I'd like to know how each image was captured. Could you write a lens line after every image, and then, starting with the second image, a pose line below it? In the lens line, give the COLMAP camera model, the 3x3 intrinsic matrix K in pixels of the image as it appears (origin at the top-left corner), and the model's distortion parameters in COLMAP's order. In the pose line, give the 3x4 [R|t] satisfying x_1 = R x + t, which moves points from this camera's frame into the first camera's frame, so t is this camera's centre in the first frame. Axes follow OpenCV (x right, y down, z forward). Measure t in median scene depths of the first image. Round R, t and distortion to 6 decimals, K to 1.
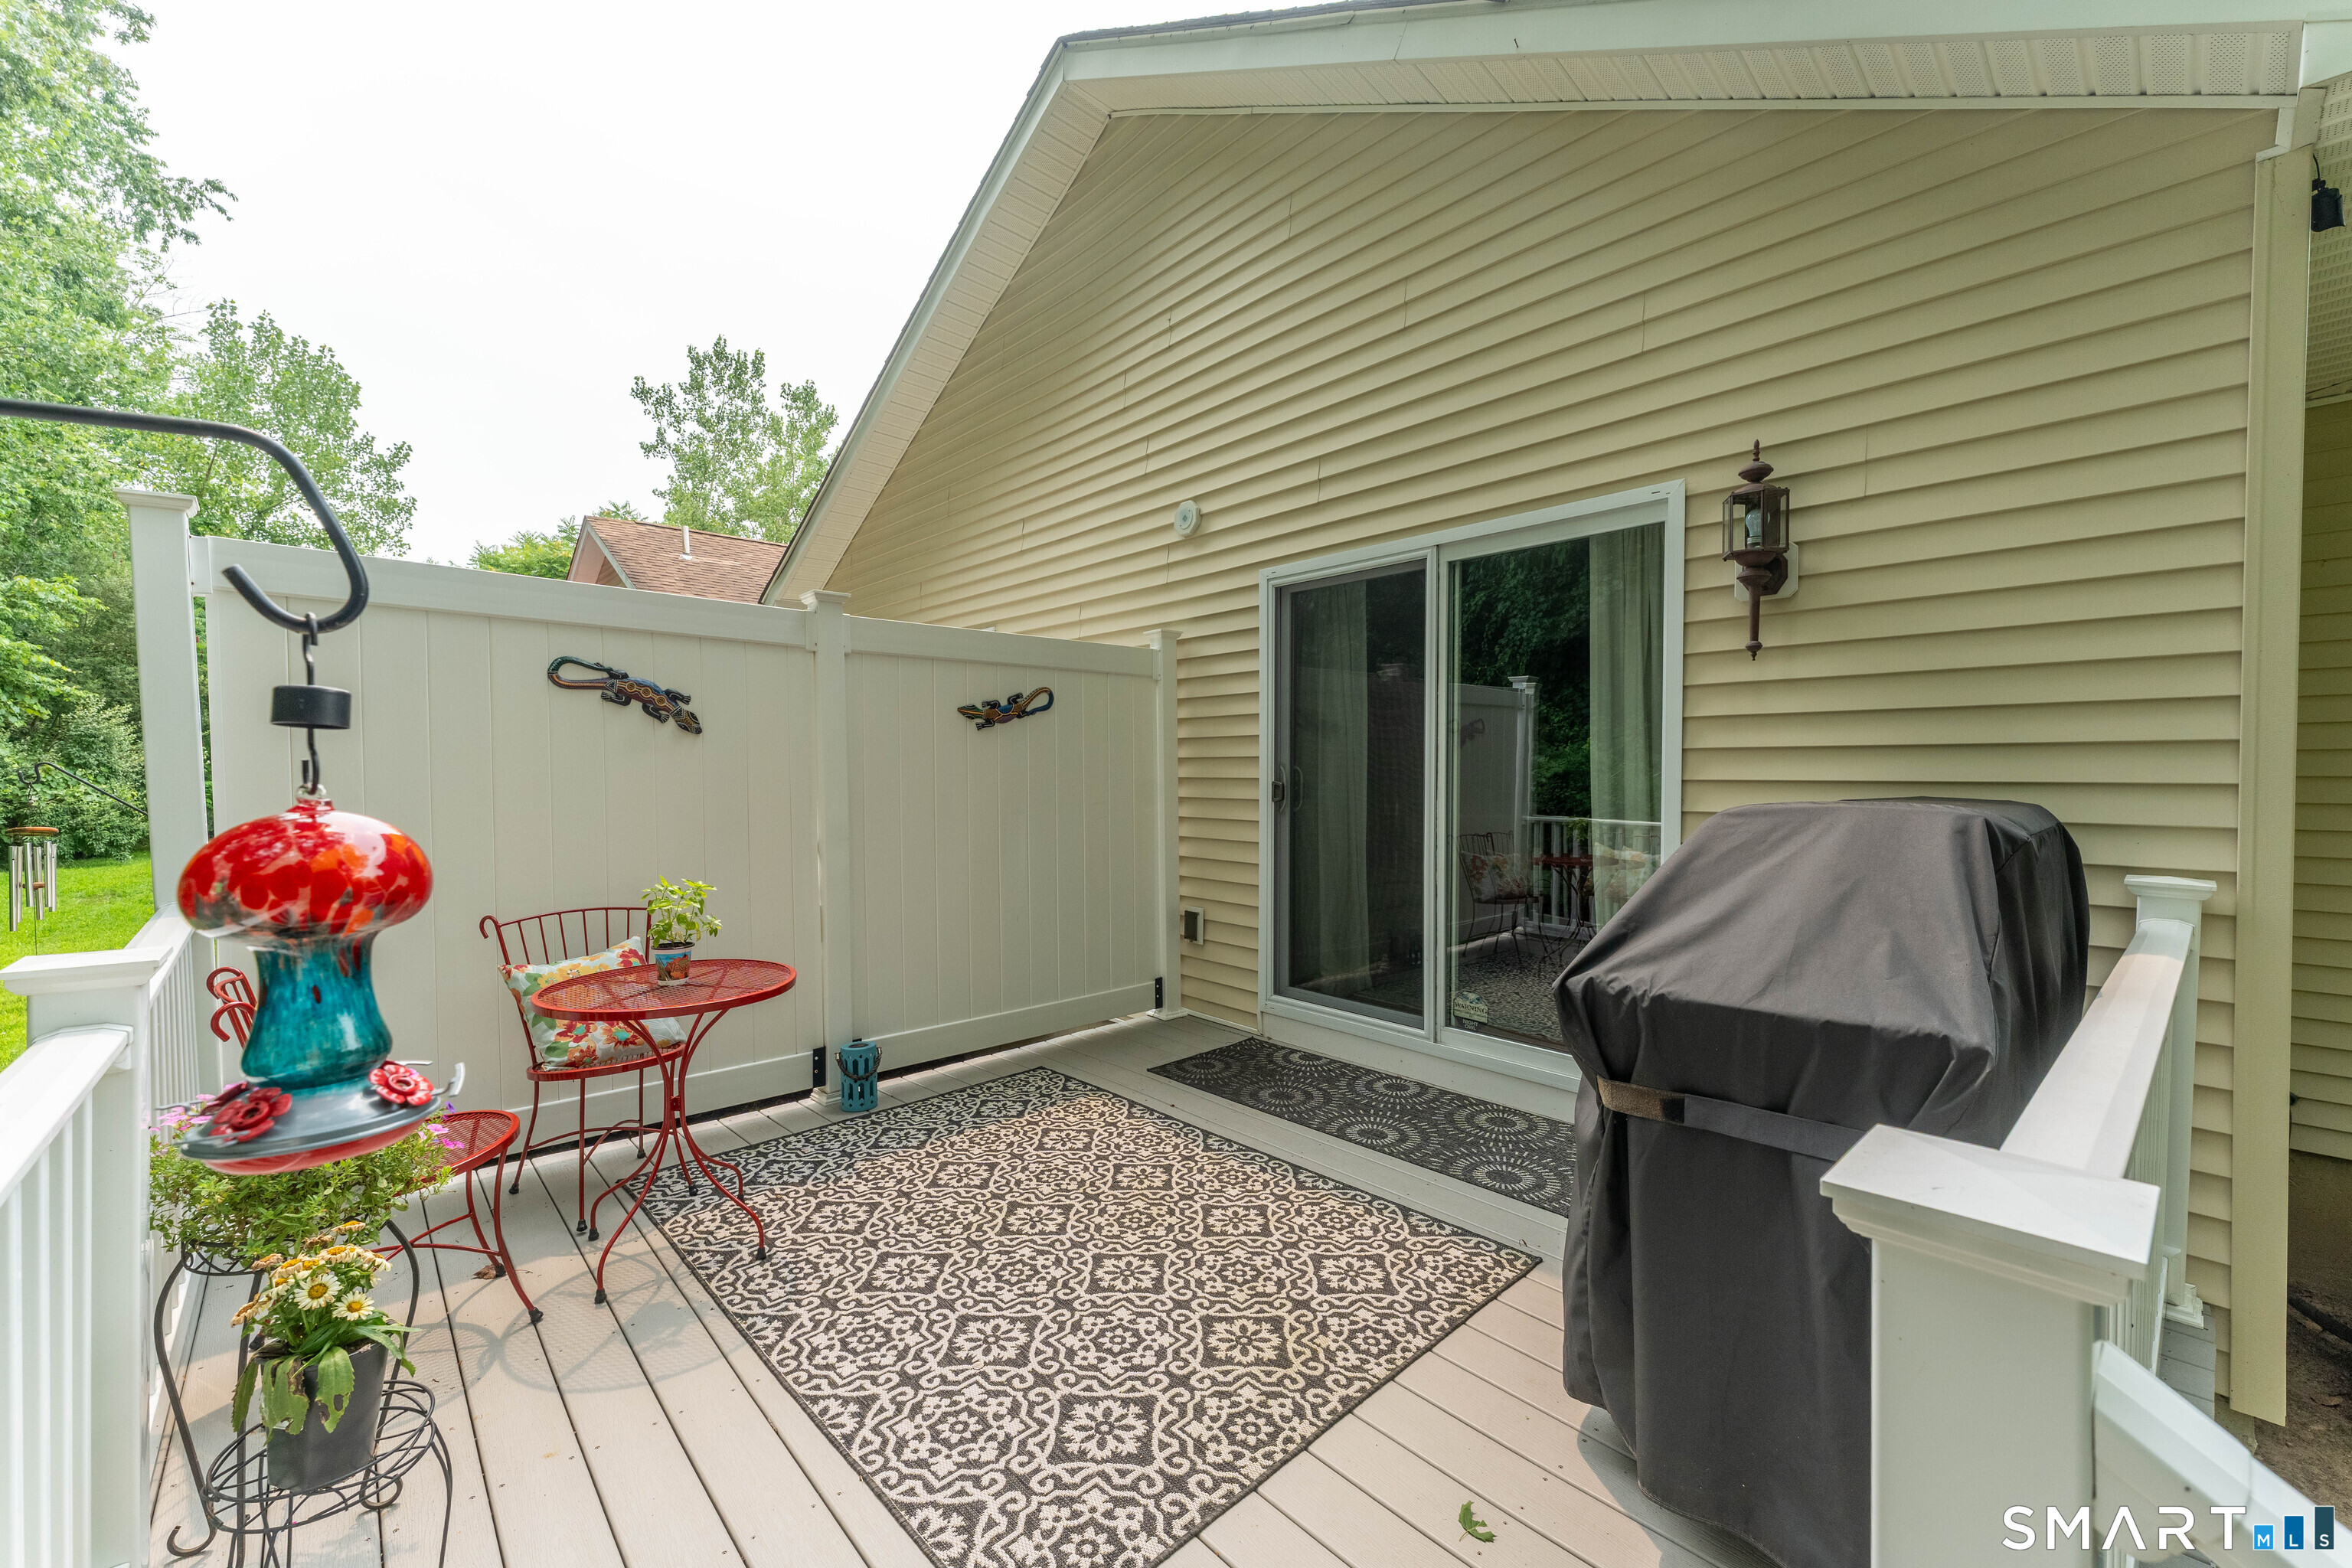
lens RADIAL K [[939.1, 0, 1184.0], [0, 939.1, 775.5], [0, 0, 1]] dist [0.000930, 0.000442]
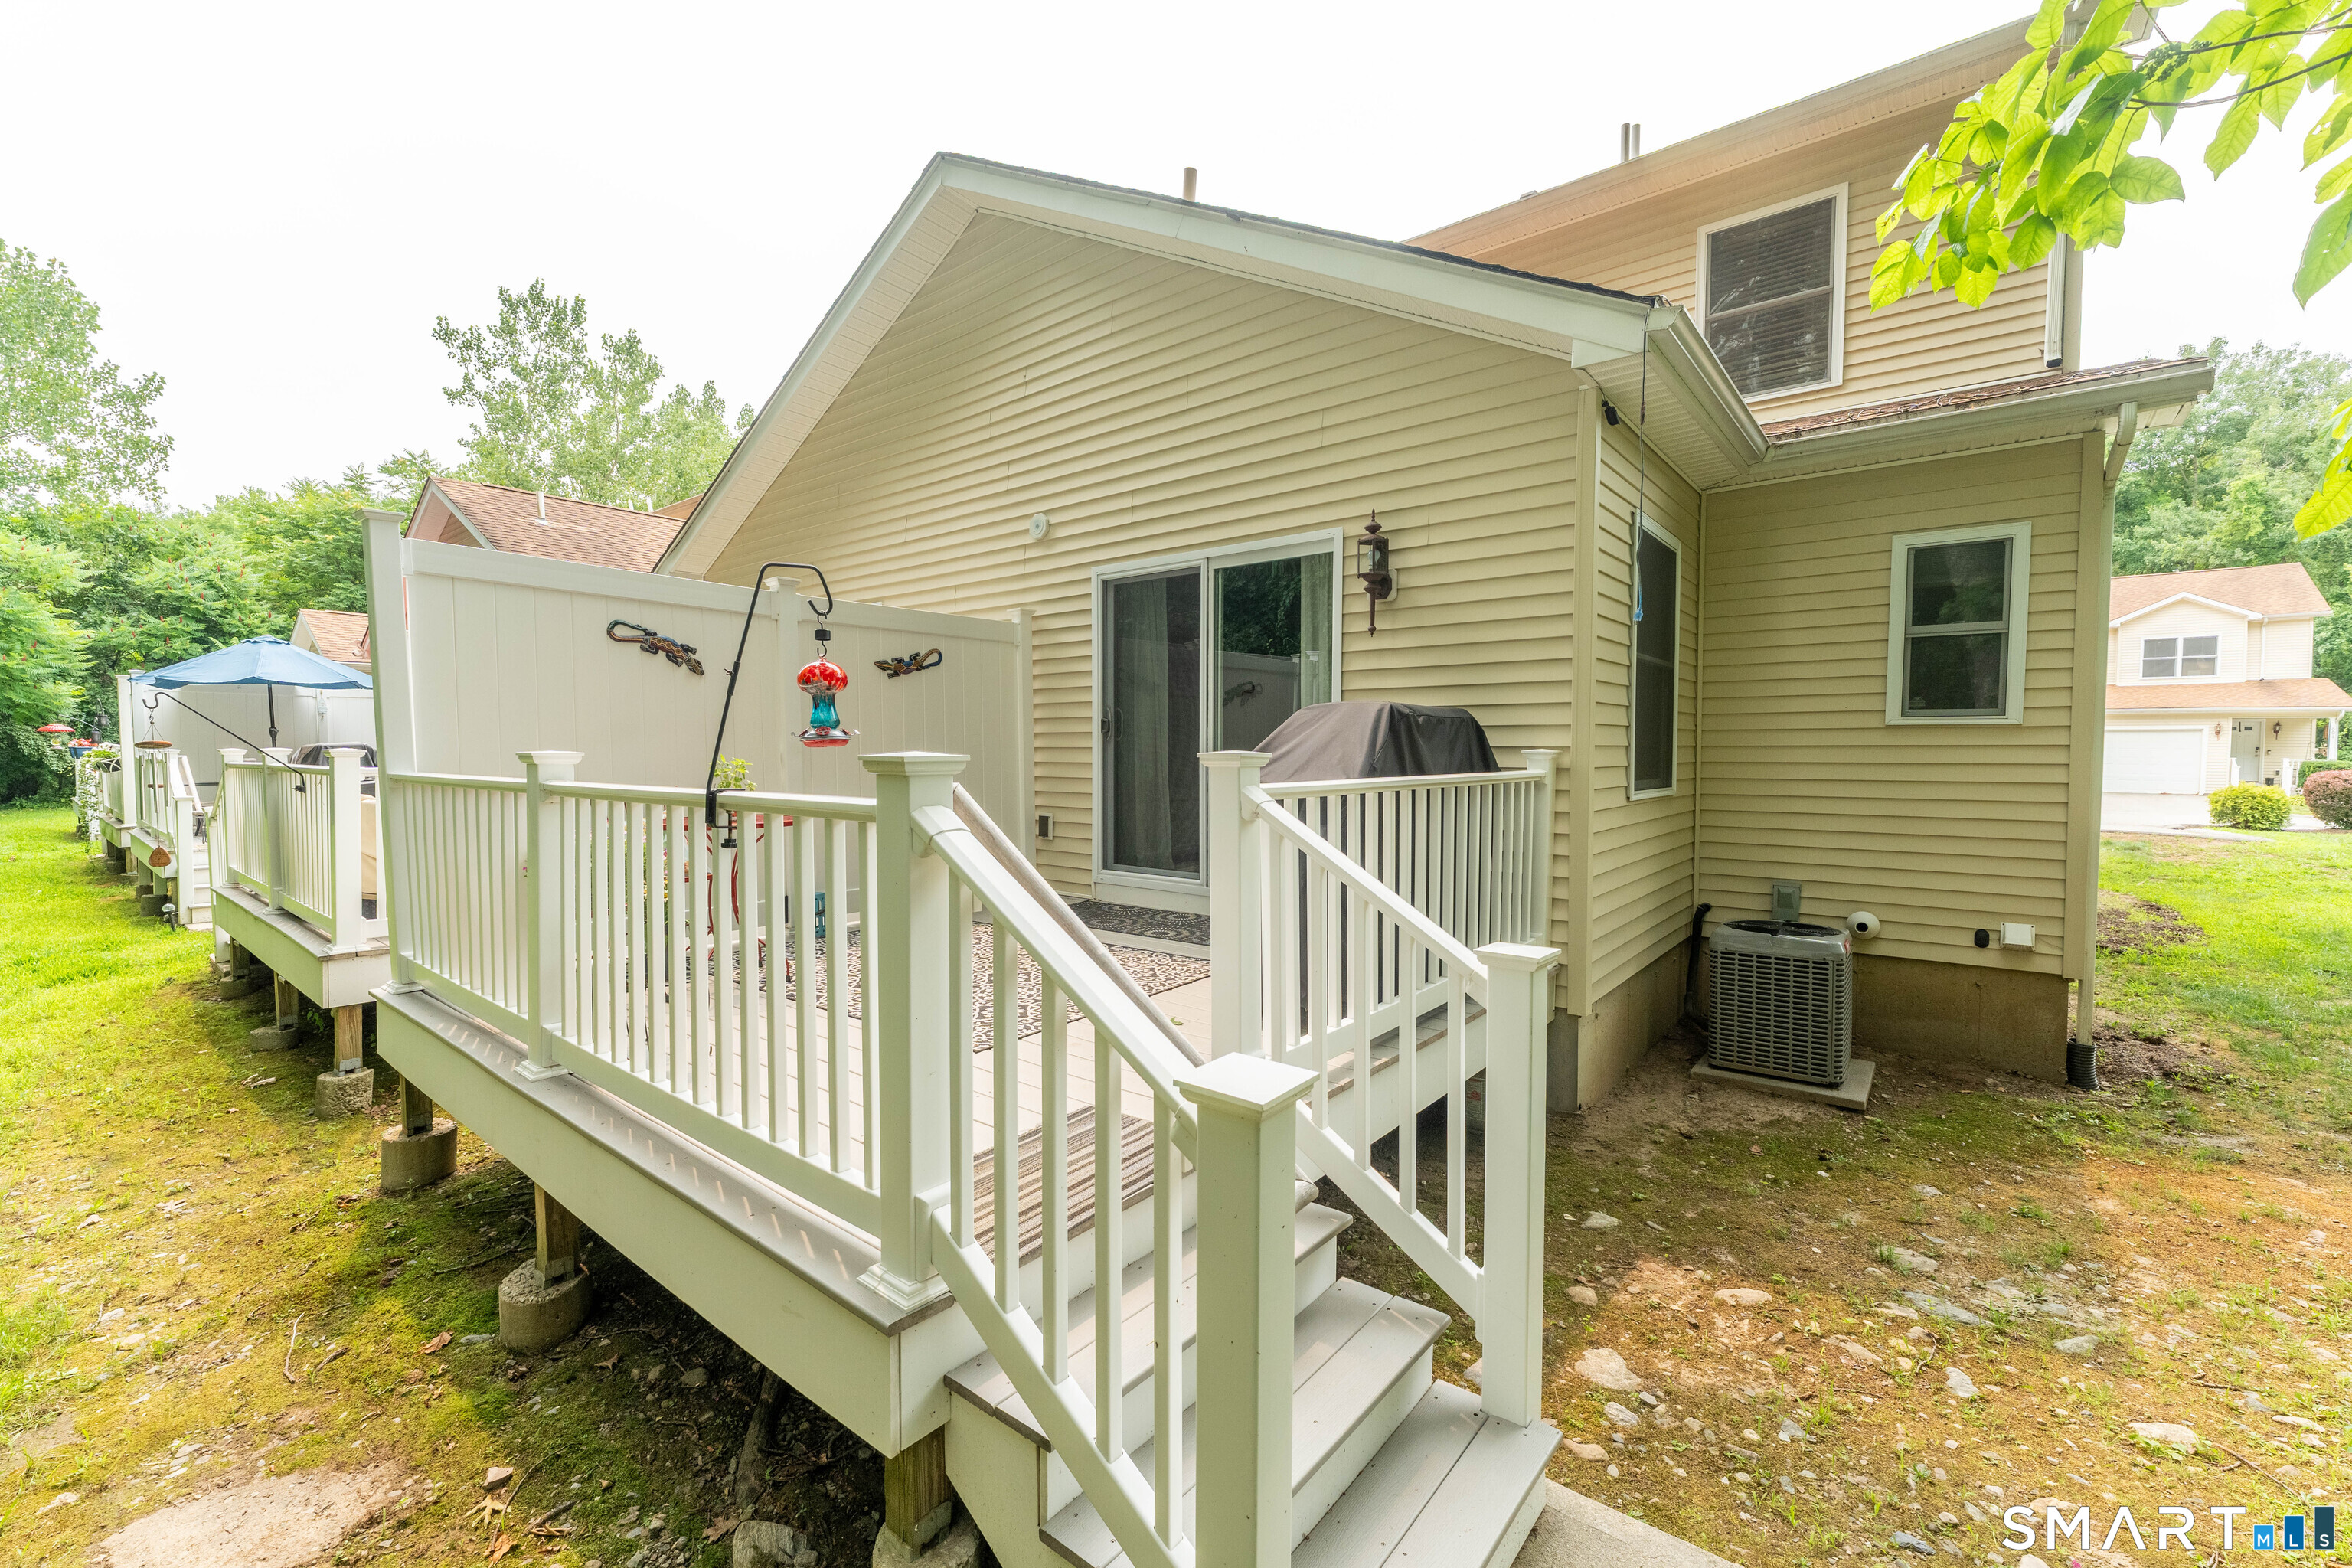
lens RADIAL K [[939.1, 0, 1184.0], [0, 939.1, 775.5], [0, 0, 1]] dist [0.000930, 0.000442]
pose [[0.987753, -0.004828, 0.155951, -0.003321], [0.000719, 0.999651, 0.026394, 0.049920], [-0.156024, -0.025959, 0.987412, -0.379712]]
